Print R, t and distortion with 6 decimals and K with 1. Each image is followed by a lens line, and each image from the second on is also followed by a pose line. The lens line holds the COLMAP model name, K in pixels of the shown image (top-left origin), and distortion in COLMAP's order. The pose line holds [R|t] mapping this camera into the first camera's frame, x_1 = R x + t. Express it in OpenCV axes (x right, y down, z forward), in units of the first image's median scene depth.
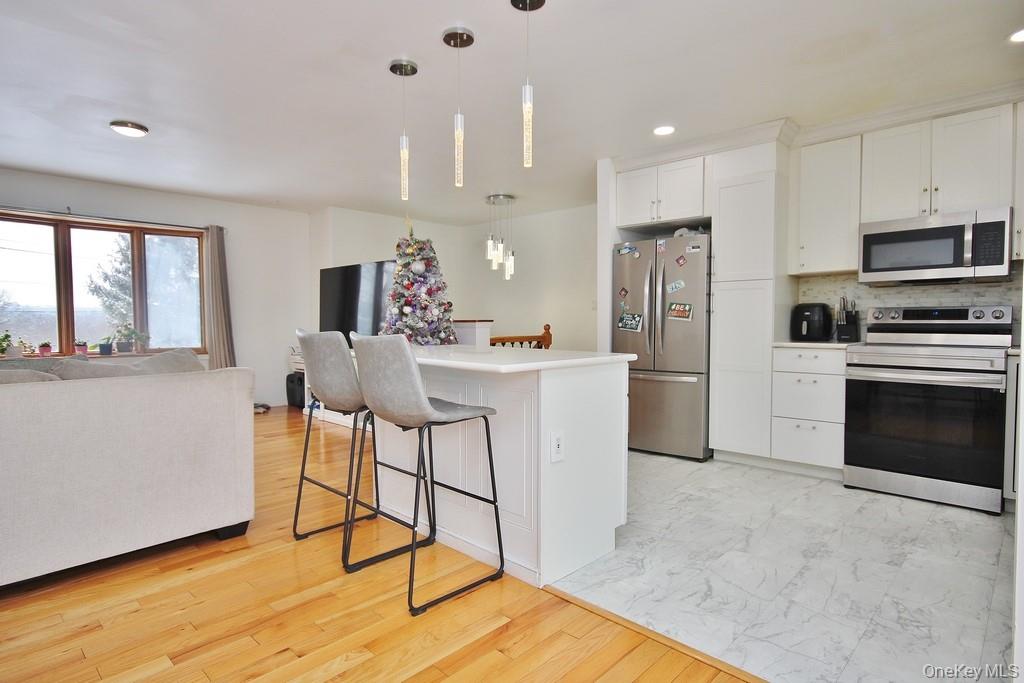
lens RADIAL K [[546.7, 0, 510.6], [0, 546.7, 343.2], [0, 0, 1]] dist [0.006429, 0.000765]
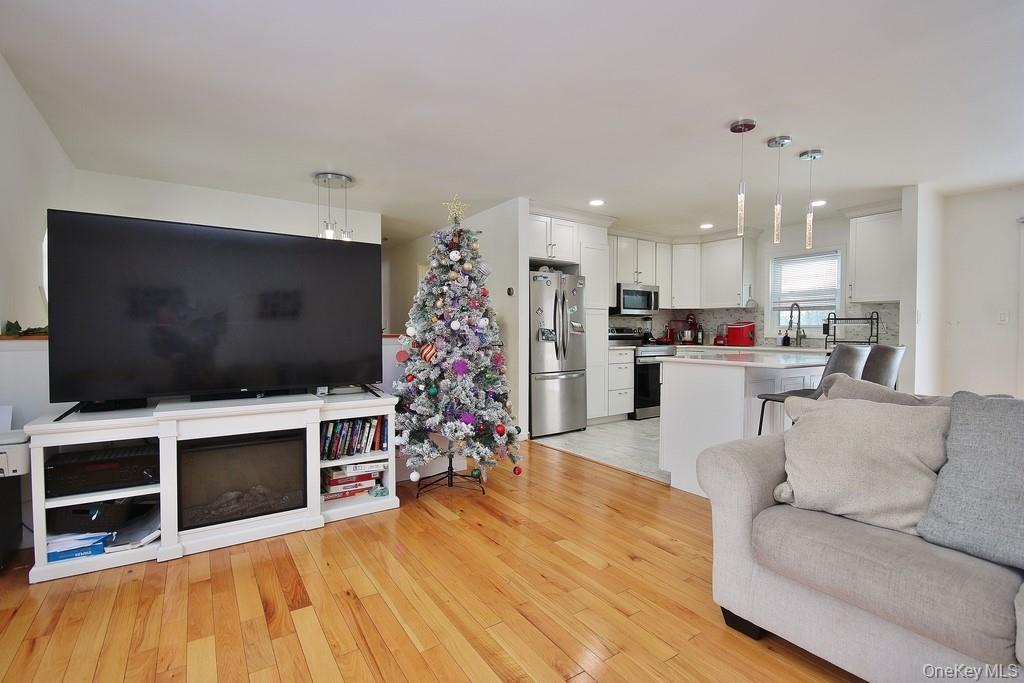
lens RADIAL K [[473.0, 0, 516.0], [0, 473.0, 339.8], [0, 0, 1]] dist [0.001574, -0.000453]
pose [[0.205058, -0.015322, 0.978630, -1.050792], [0.040922, 0.999137, 0.007068, -0.047579], [-0.977894, 0.038598, 0.205508, 1.024273]]
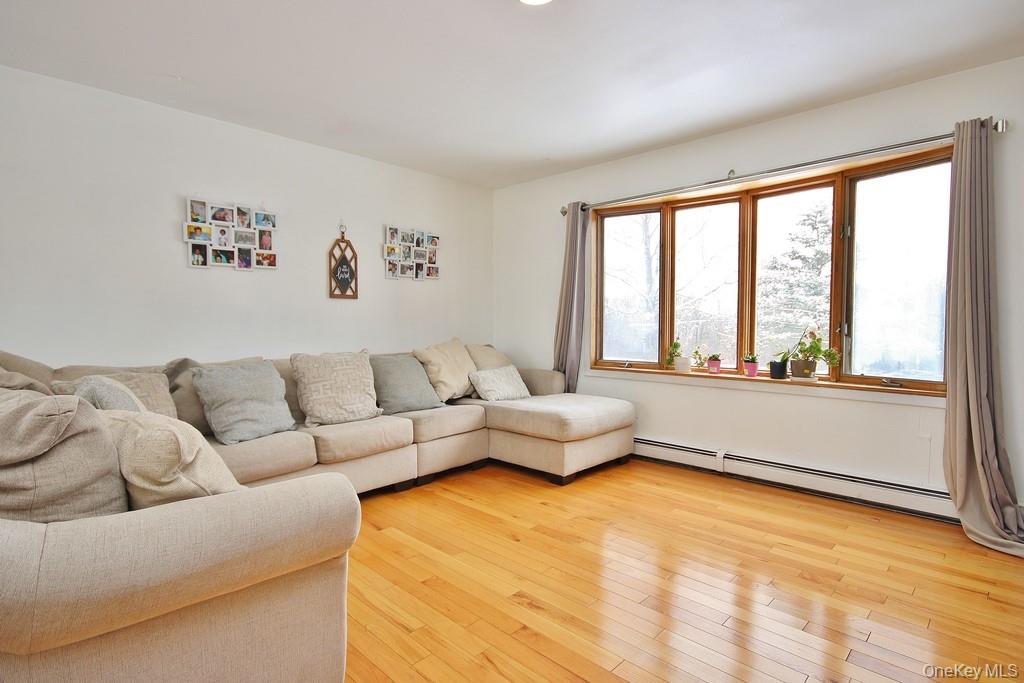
lens RADIAL K [[519.6, 0, 513.9], [0, 519.6, 342.6], [0, 0, 1]] dist [-0.016031, 0.001054]
pose [[-0.003694, 0.031677, -0.999491, -0.169797], [-0.044516, 0.998502, 0.031810, -0.041236], [0.999002, 0.044611, -0.002278, 1.051614]]
